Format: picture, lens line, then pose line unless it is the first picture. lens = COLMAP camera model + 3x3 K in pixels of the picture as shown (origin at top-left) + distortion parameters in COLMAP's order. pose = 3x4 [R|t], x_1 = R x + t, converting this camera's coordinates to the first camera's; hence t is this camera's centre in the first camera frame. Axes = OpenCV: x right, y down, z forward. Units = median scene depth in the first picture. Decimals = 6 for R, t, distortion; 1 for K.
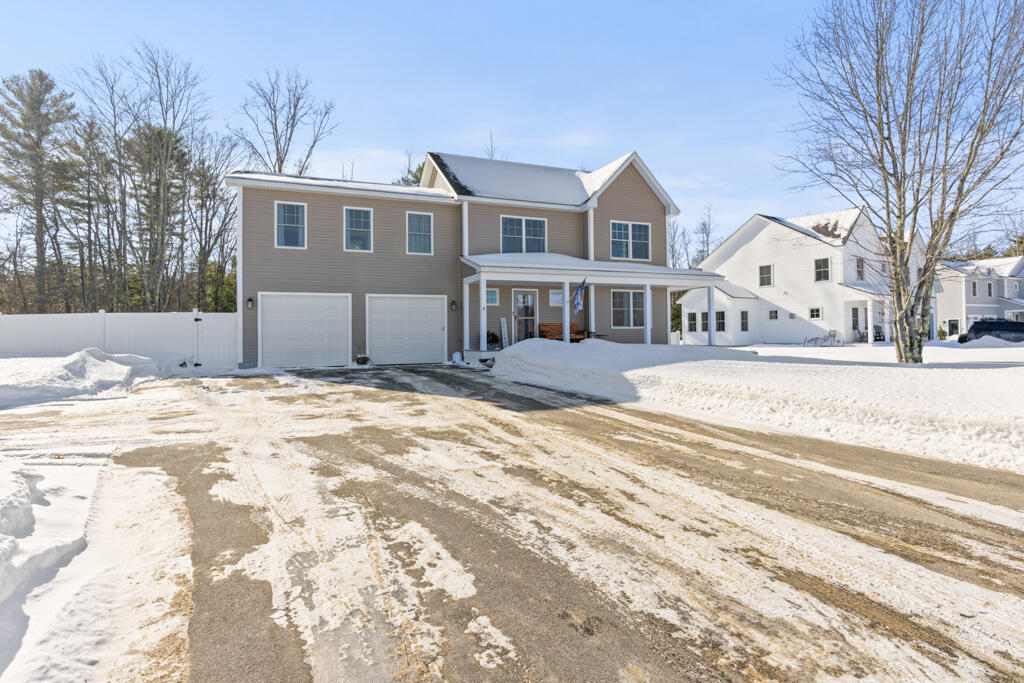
lens RADIAL K [[533.1, 0, 498.9], [0, 533.1, 327.5], [0, 0, 1]] dist [0.014964, 0.000873]
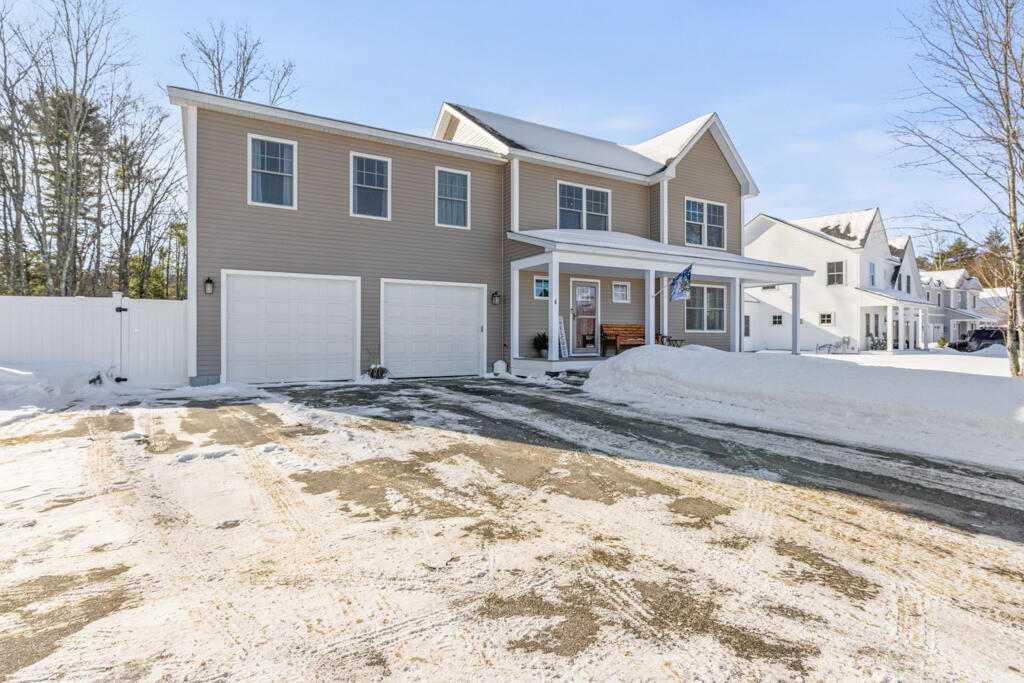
lens RADIAL K [[518.9, 0, 514.7], [0, 518.9, 336.7], [0, 0, 1]] dist [0.011217, -0.000700]
pose [[0.990371, 0.012008, 0.137917, -0.151073], [-0.013813, 0.999831, 0.012141, 0.003153], [-0.137748, -0.013929, 0.990369, 0.262610]]
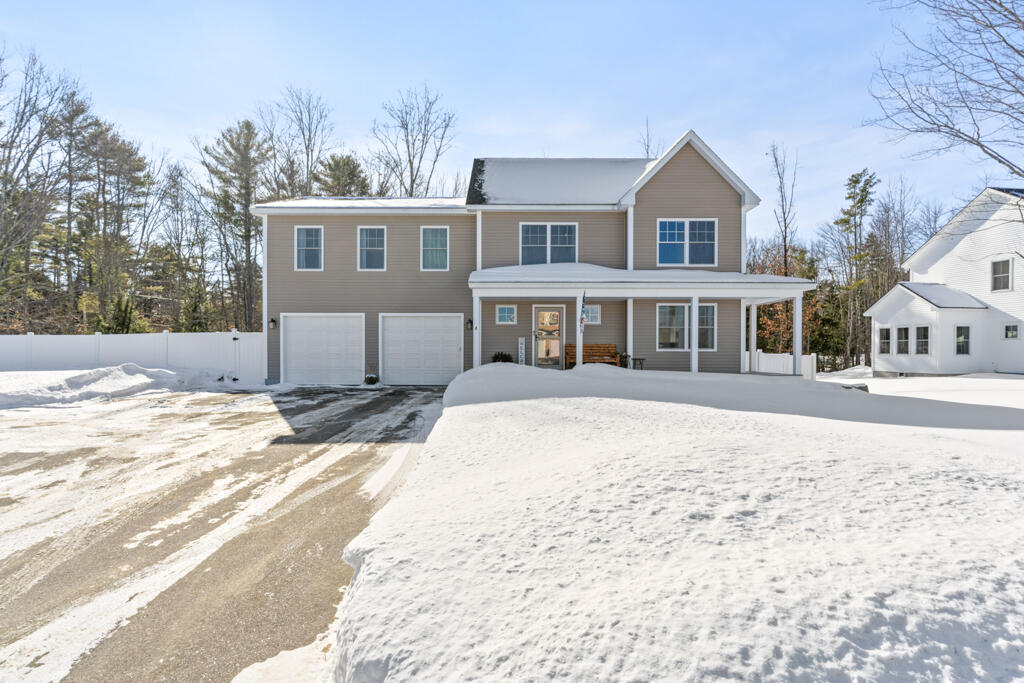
lens RADIAL K [[579.0, 0, 481.9], [0, 579.0, 357.0], [0, 0, 1]] dist [0.009031, 0.001308]
pose [[0.922559, 0.018174, -0.385428, 0.309834], [-0.007888, 0.999570, 0.028252, -0.012436], [0.385775, -0.023024, 0.922305, 0.073323]]
